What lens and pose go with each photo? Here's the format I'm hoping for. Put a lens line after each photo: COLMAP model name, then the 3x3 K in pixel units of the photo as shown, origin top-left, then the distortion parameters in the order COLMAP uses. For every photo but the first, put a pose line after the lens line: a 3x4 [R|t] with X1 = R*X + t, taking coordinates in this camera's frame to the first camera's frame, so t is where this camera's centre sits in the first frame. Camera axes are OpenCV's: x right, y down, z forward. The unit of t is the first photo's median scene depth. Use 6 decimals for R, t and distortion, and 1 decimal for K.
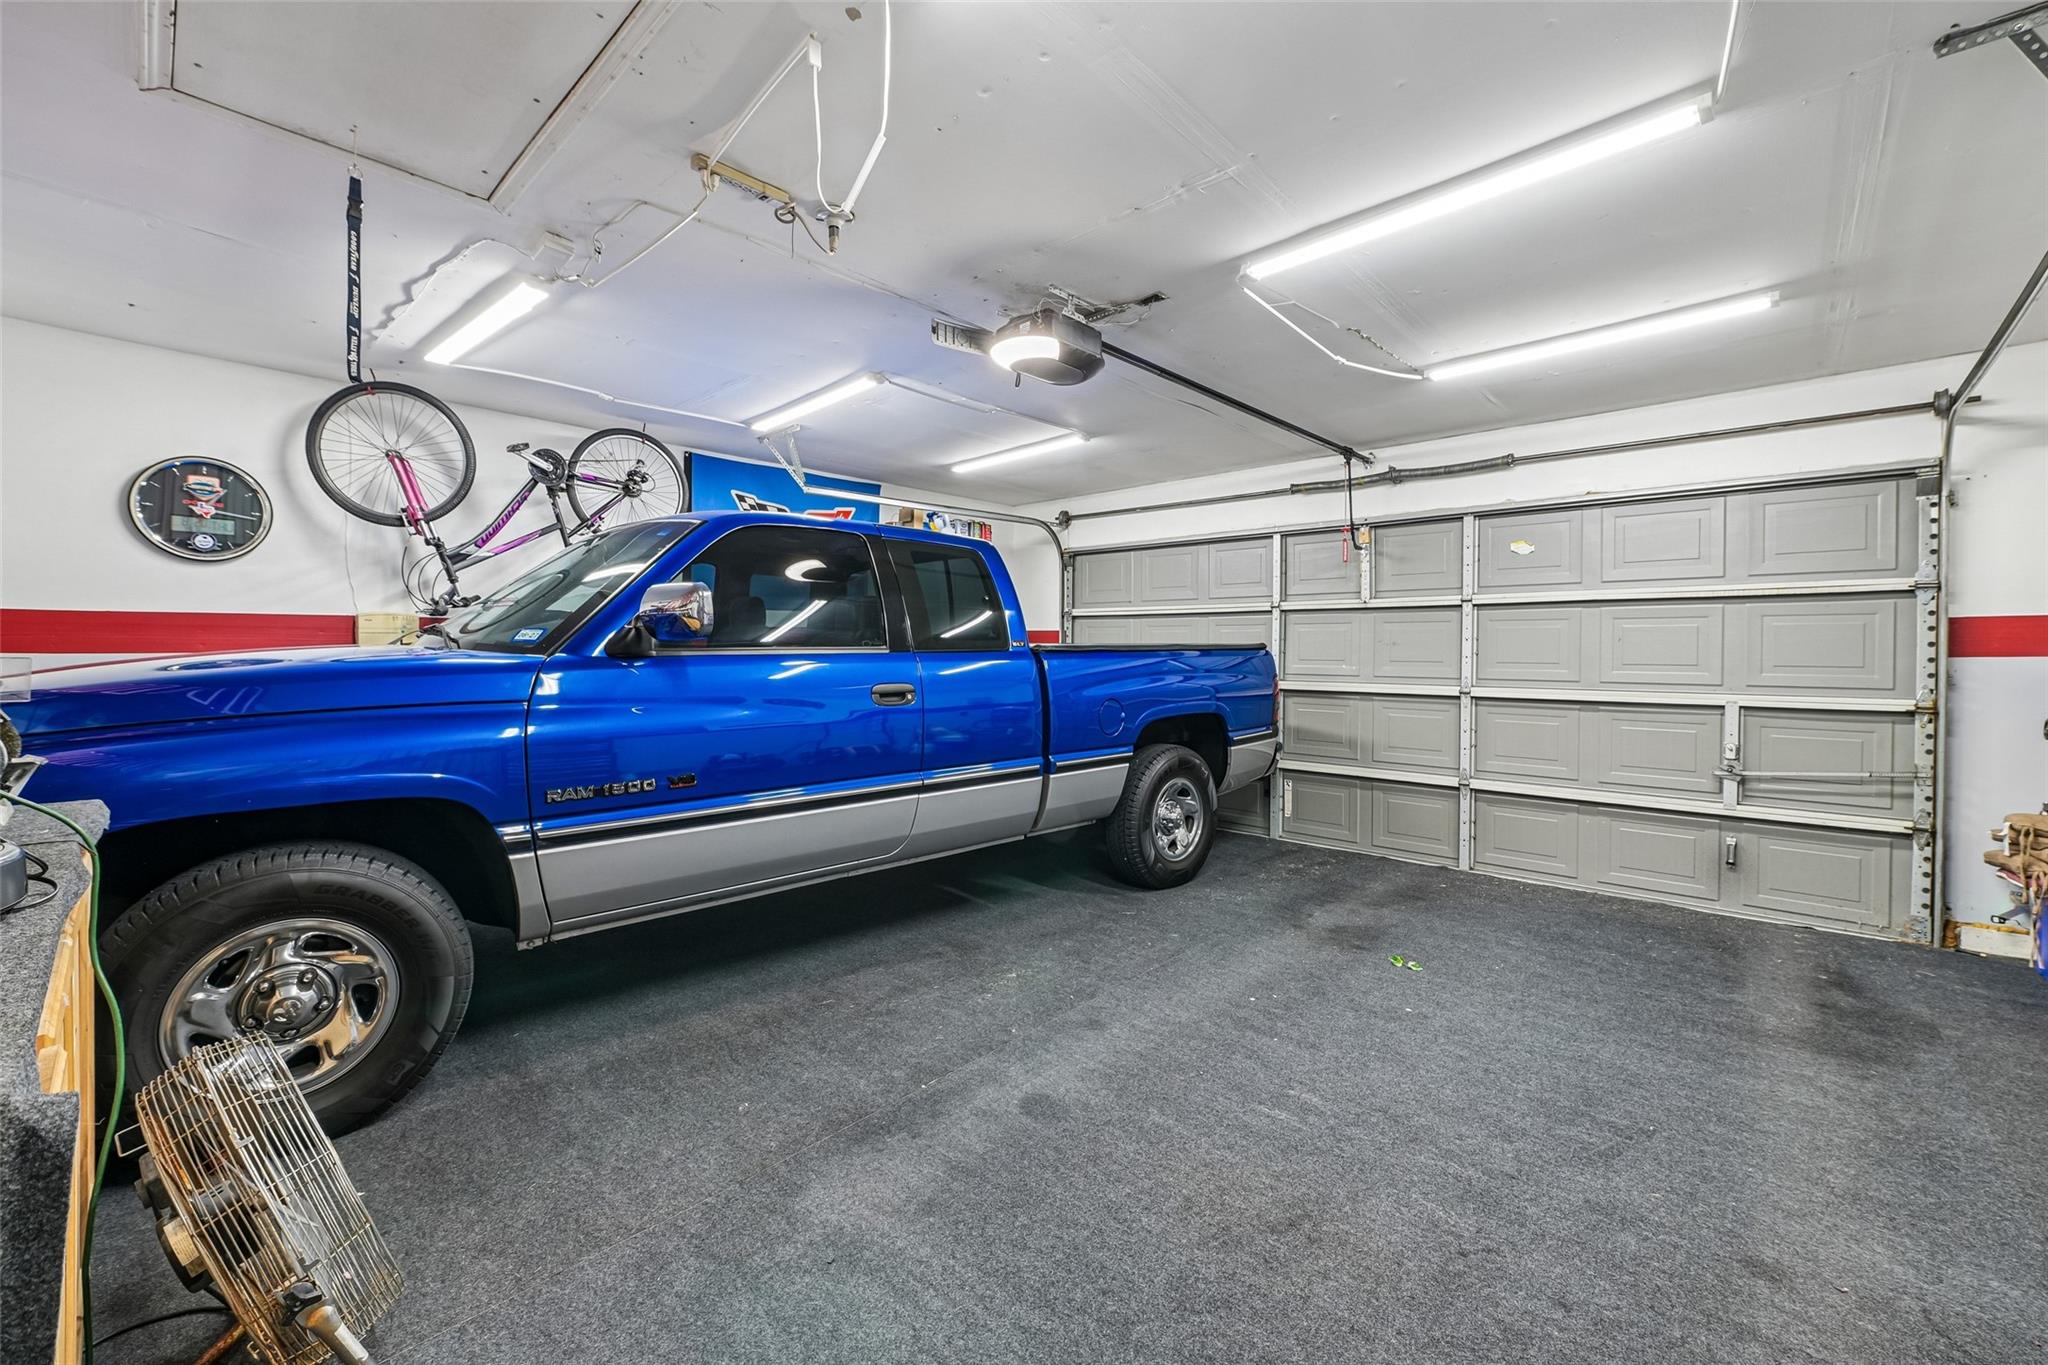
lens RADIAL K [[827.0, 0, 1026.4], [0, 827.0, 663.3], [0, 0, 1]] dist [-0.001659, -0.000296]
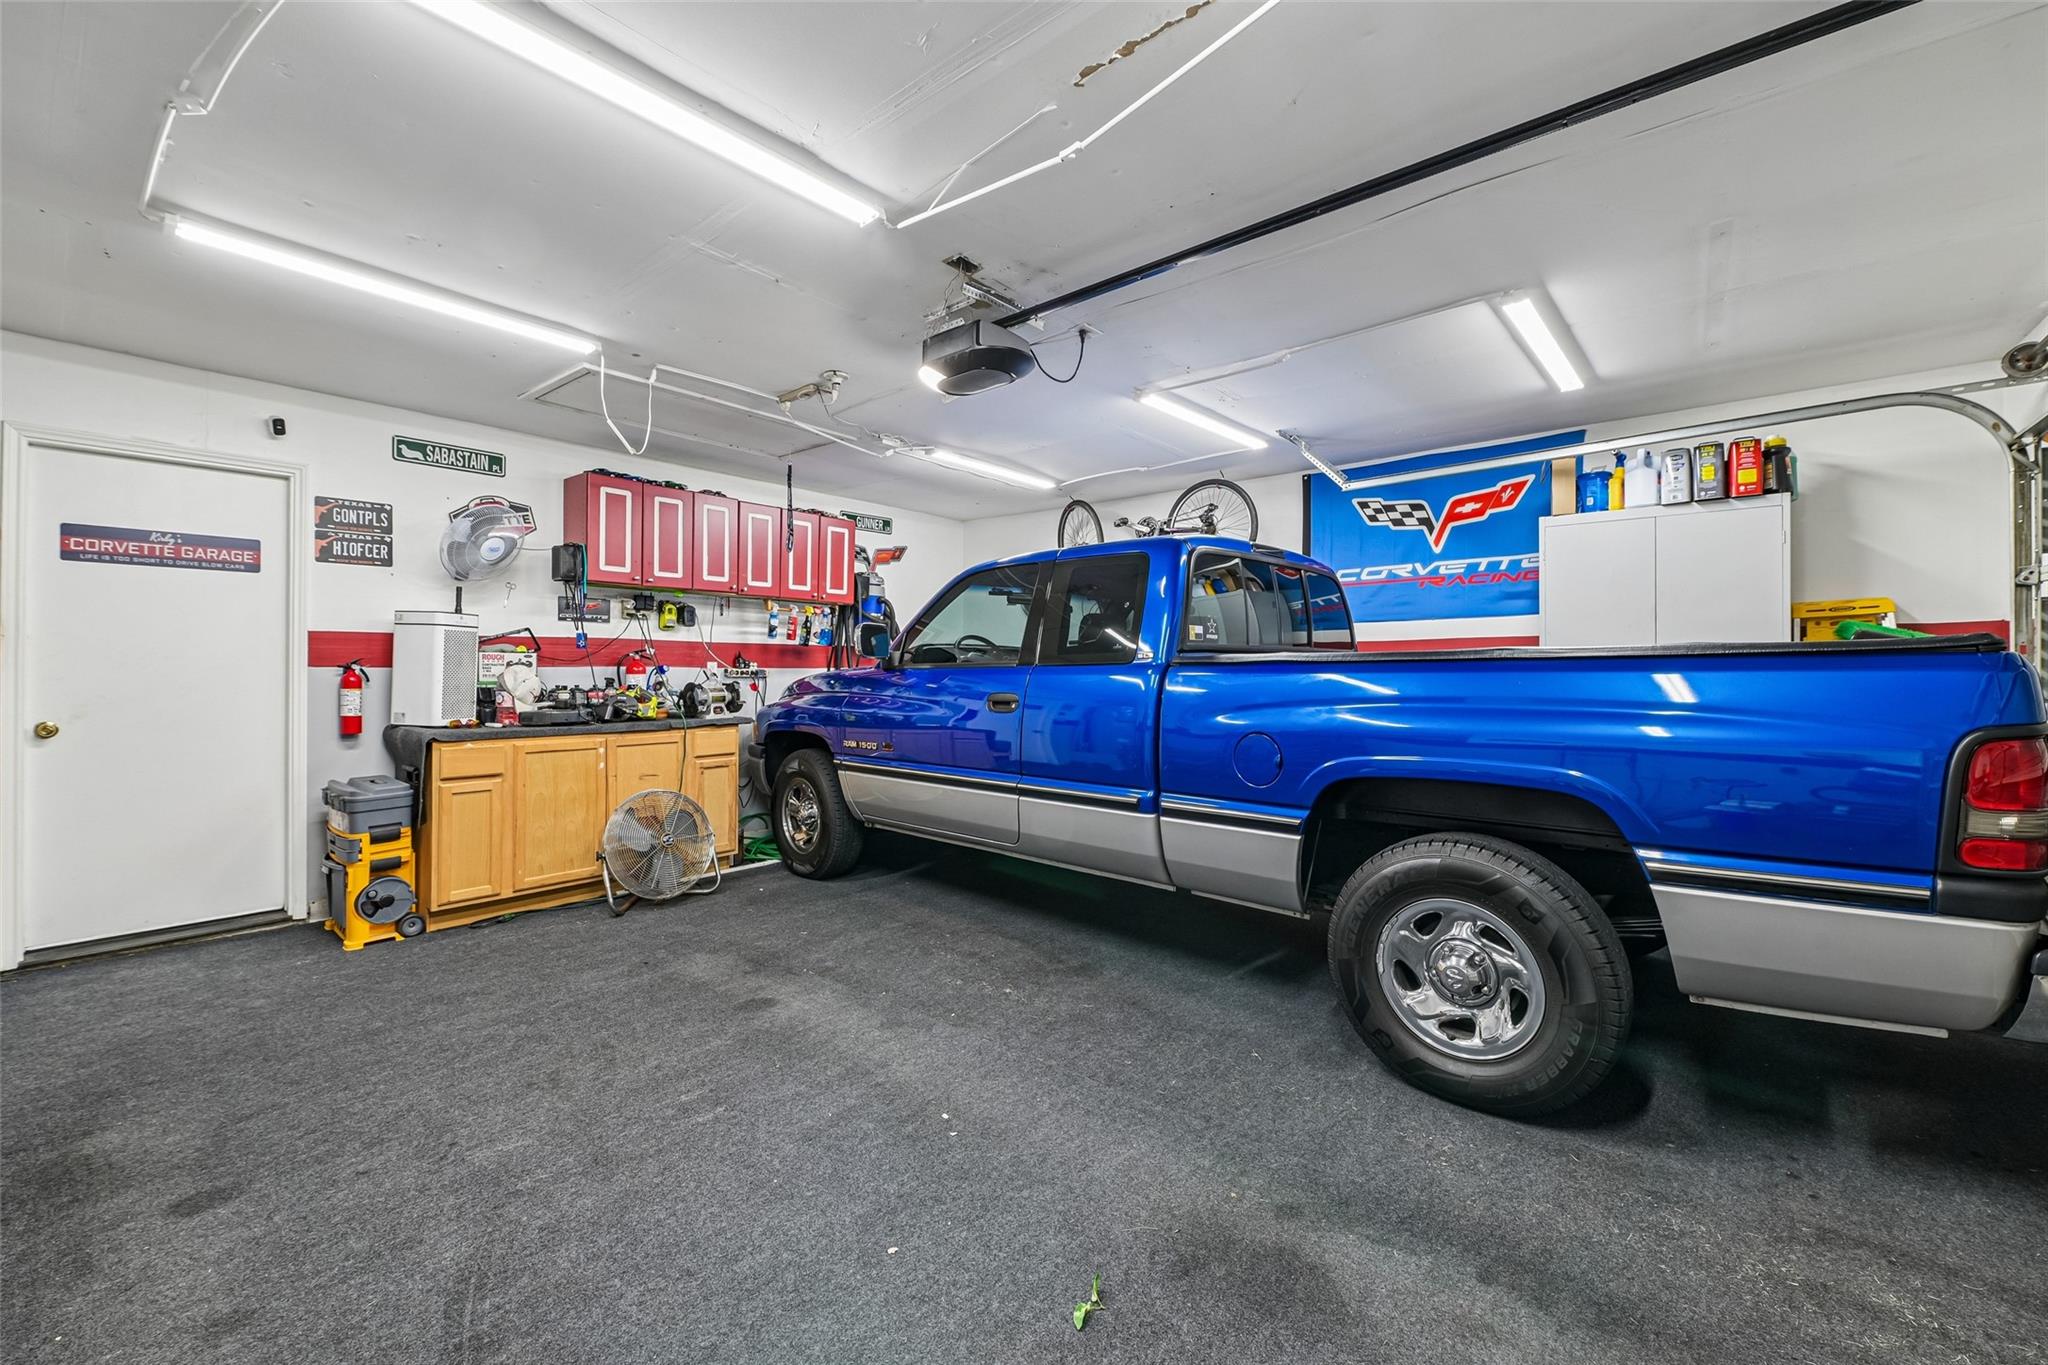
lens RADIAL K [[859.2, 0, 1050.4], [0, 859.2, 672.2], [0, 0, 1]] dist [-0.000526, -0.001192]
pose [[0.037686, -0.003139, -0.999285, 1.057410], [-0.015876, 0.999867, -0.003740, -0.000670], [0.999164, 0.016005, 0.037631, 1.049003]]
